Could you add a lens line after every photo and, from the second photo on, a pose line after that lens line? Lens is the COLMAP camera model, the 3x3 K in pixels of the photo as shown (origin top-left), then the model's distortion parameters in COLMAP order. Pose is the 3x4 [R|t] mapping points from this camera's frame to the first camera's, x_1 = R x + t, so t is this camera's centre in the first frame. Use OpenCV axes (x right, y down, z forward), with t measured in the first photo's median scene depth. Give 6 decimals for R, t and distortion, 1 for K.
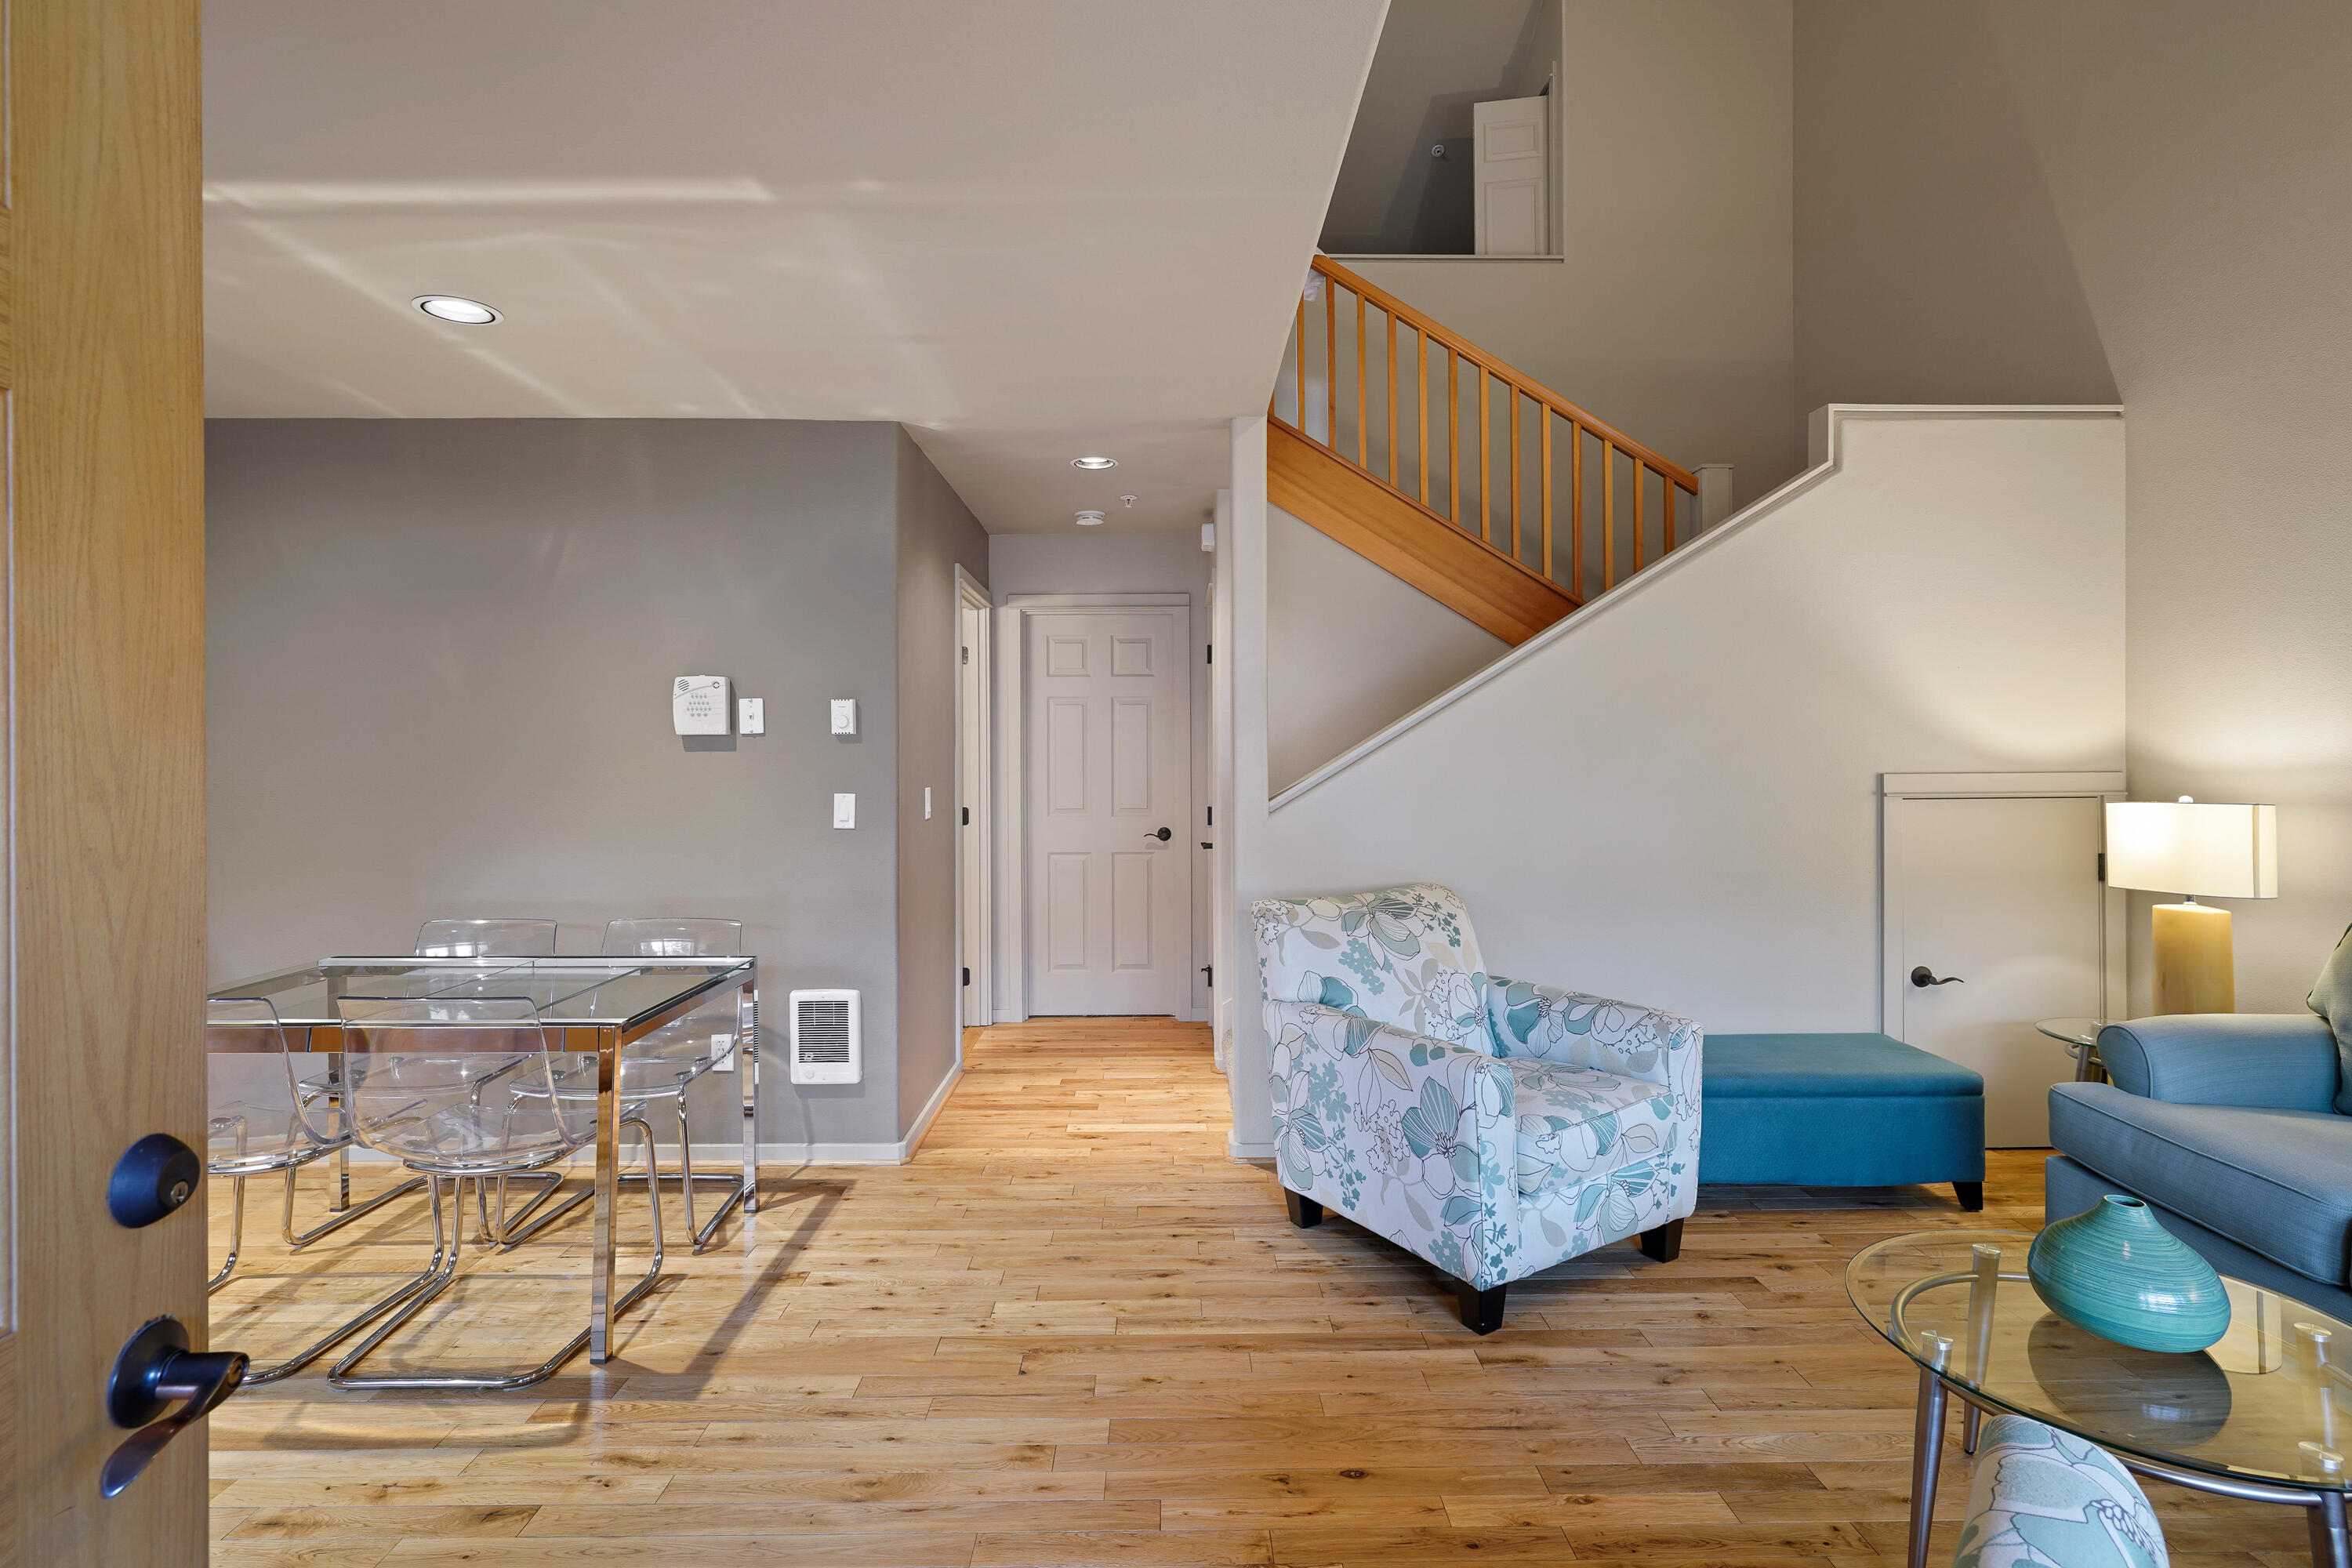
lens RADIAL K [[1172.4, 0, 1152.1], [0, 1172.4, 757.1], [0, 0, 1]] dist [0.000158, 0.000252]
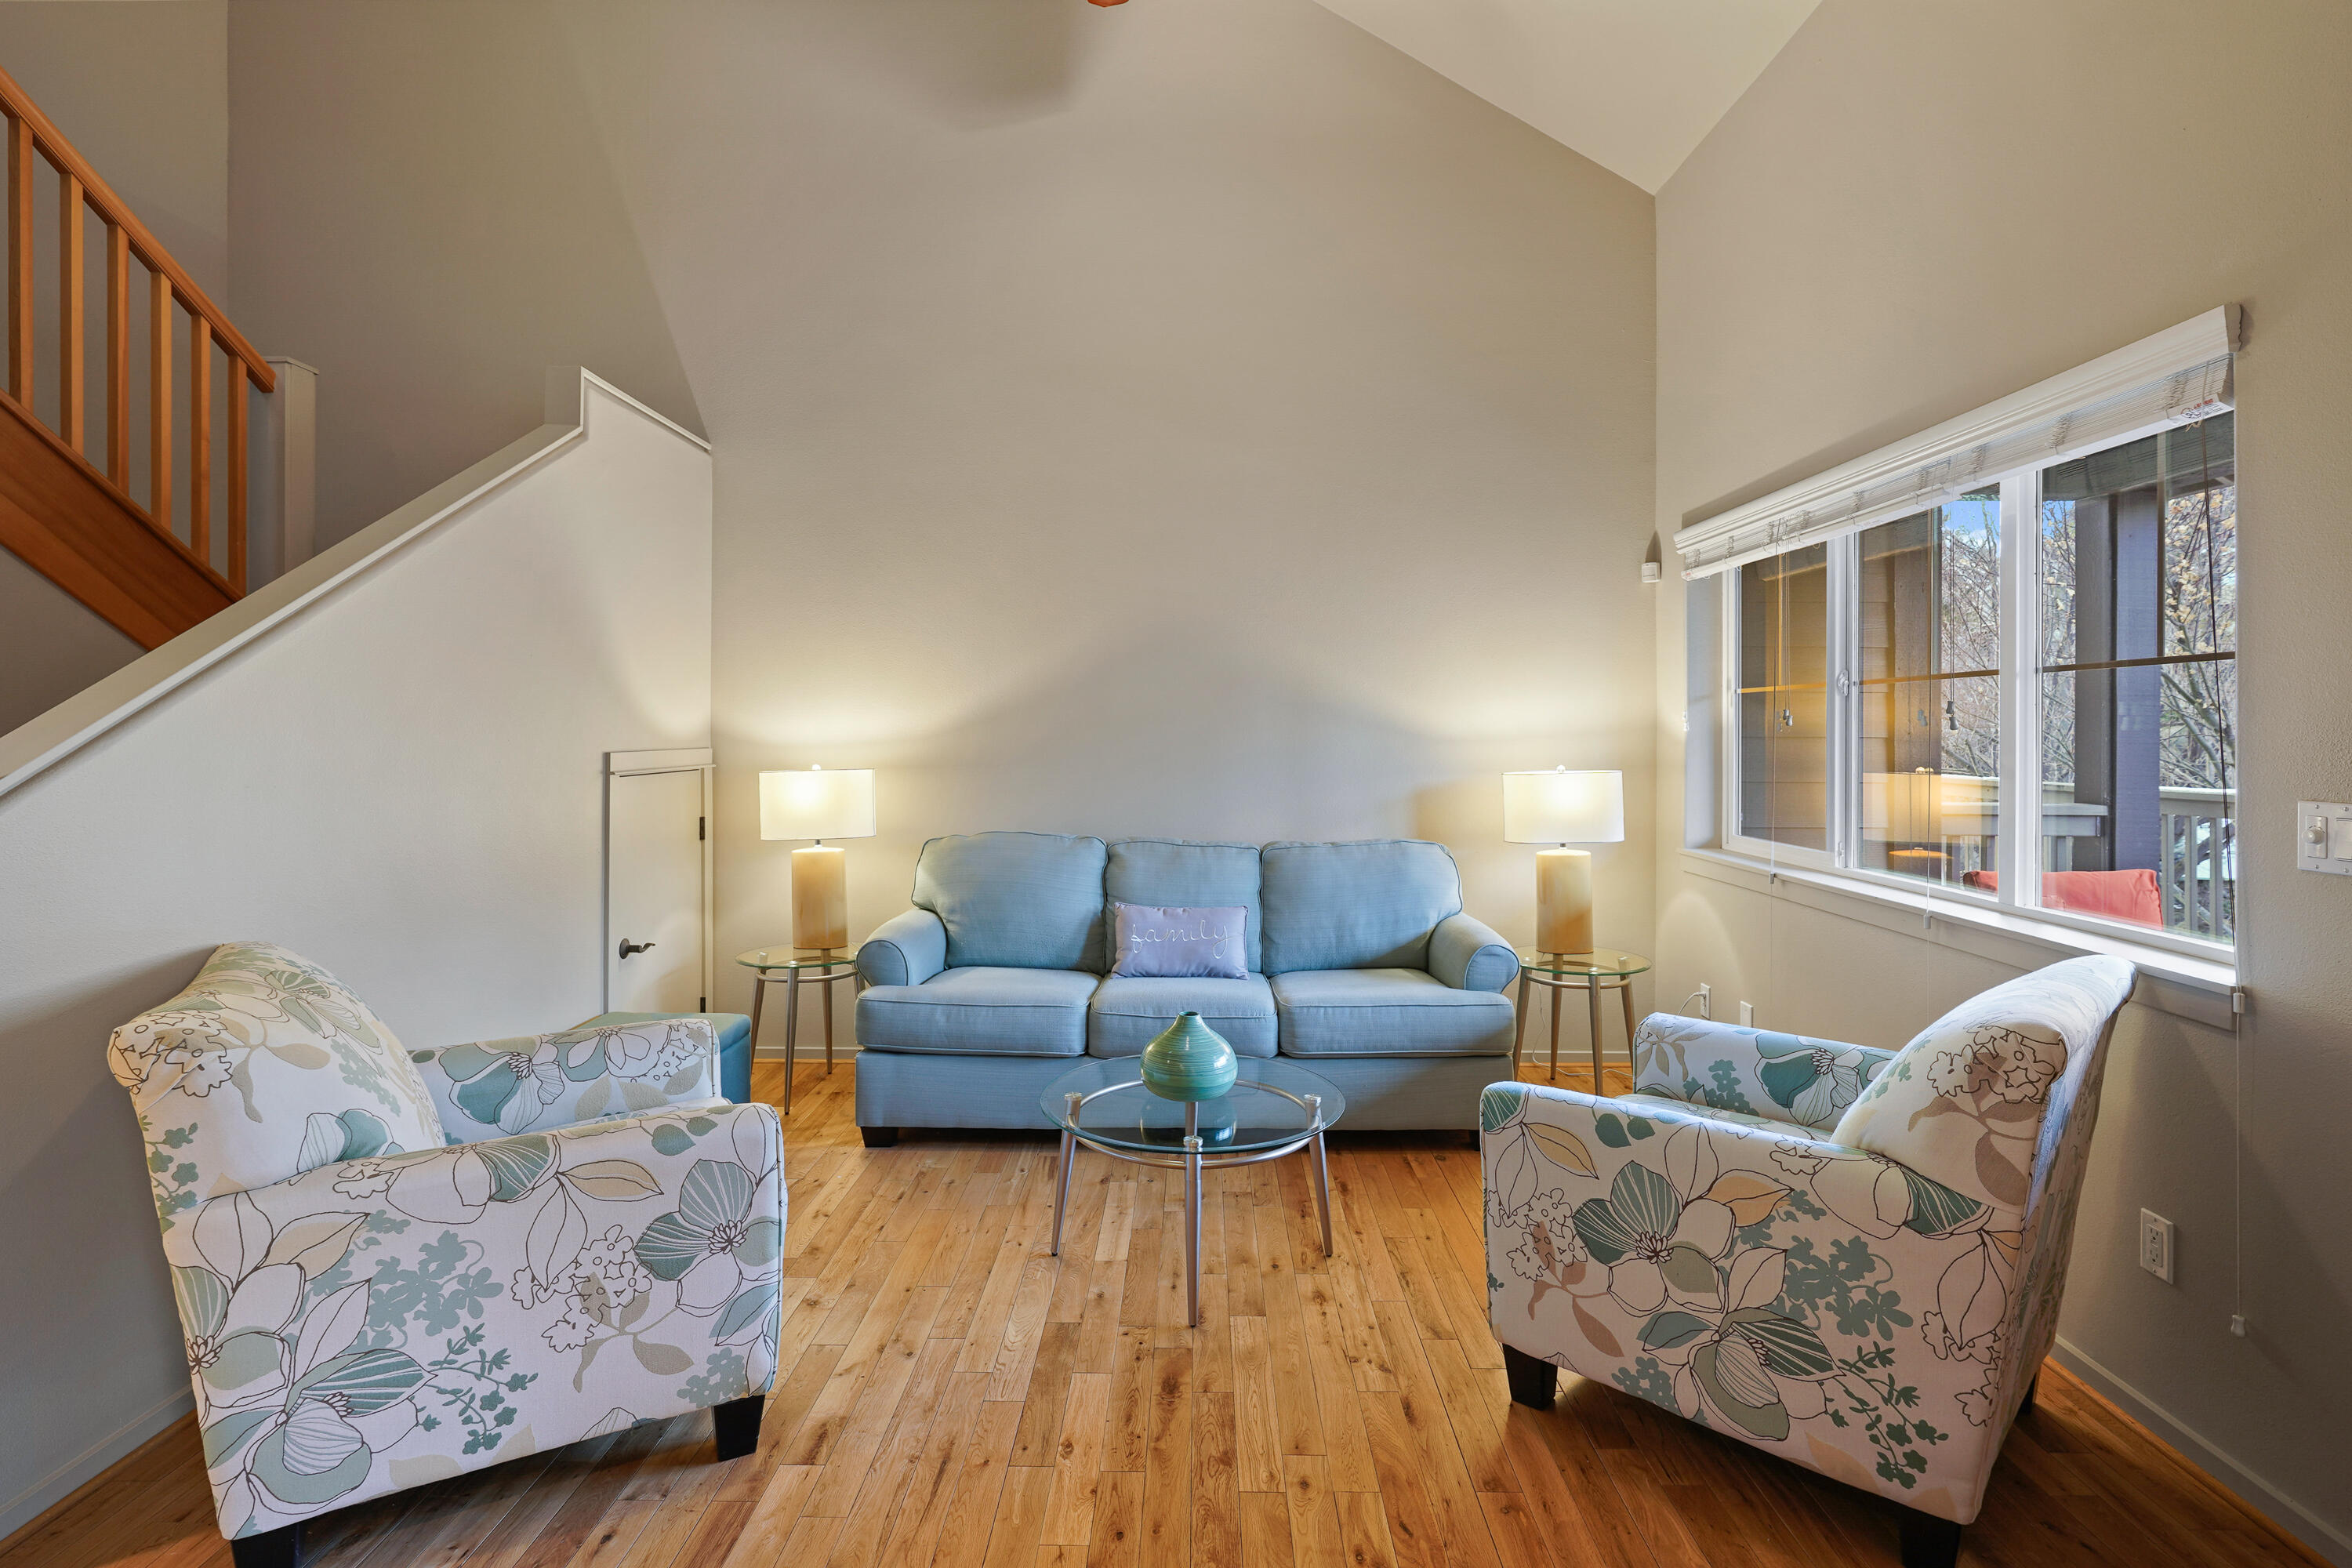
lens RADIAL K [[1172.4, 0, 1217.2], [0, 1172.4, 725.3], [0, 0, 1]] dist [0.000158, 0.000252]
pose [[-0.008968, 0.007349, 0.999933, -0.440059], [0.004899, 0.999961, -0.007305, 0.000988], [-0.999948, 0.004833, -0.009004, 0.568735]]
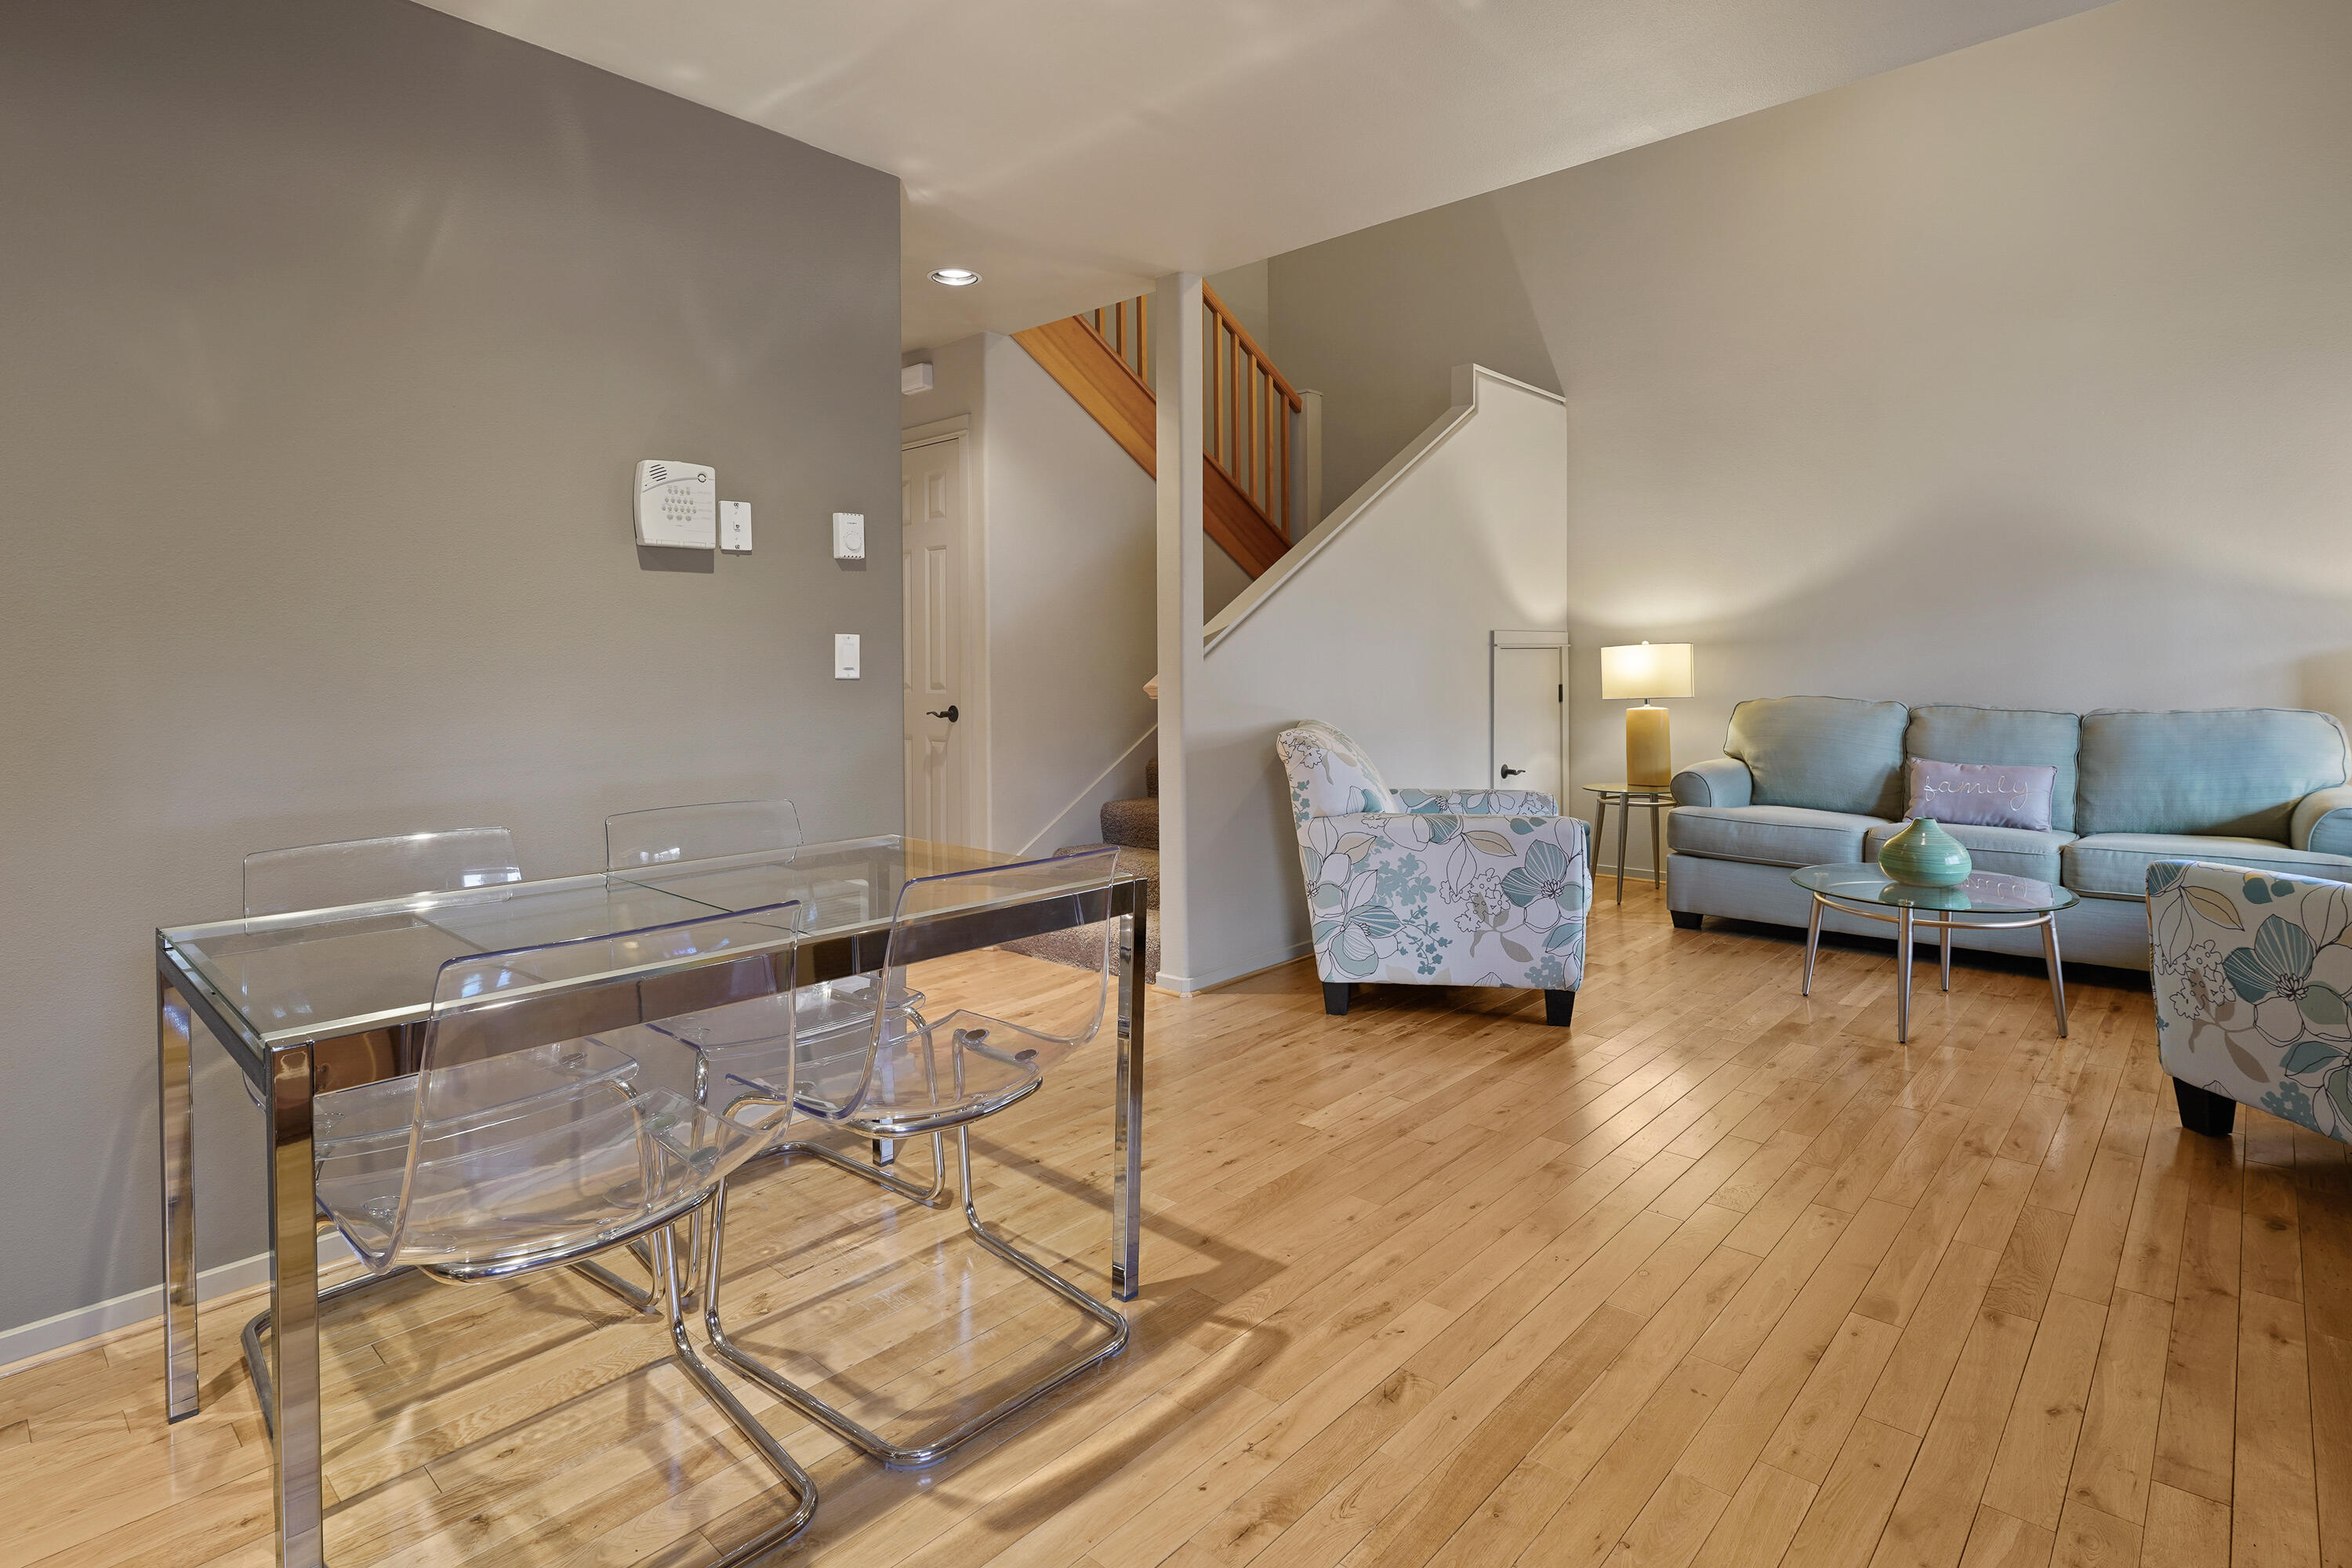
lens RADIAL K [[1231.6, 0, 1197.7], [0, 1231.6, 687.6], [0, 0, 1]] dist [0.004822, -0.003742]
pose [[0.659239, -0.017902, 0.751721, -0.860889], [0.014869, 0.999831, 0.010770, 0.072712], [-0.751787, 0.004078, 0.659394, 0.327247]]
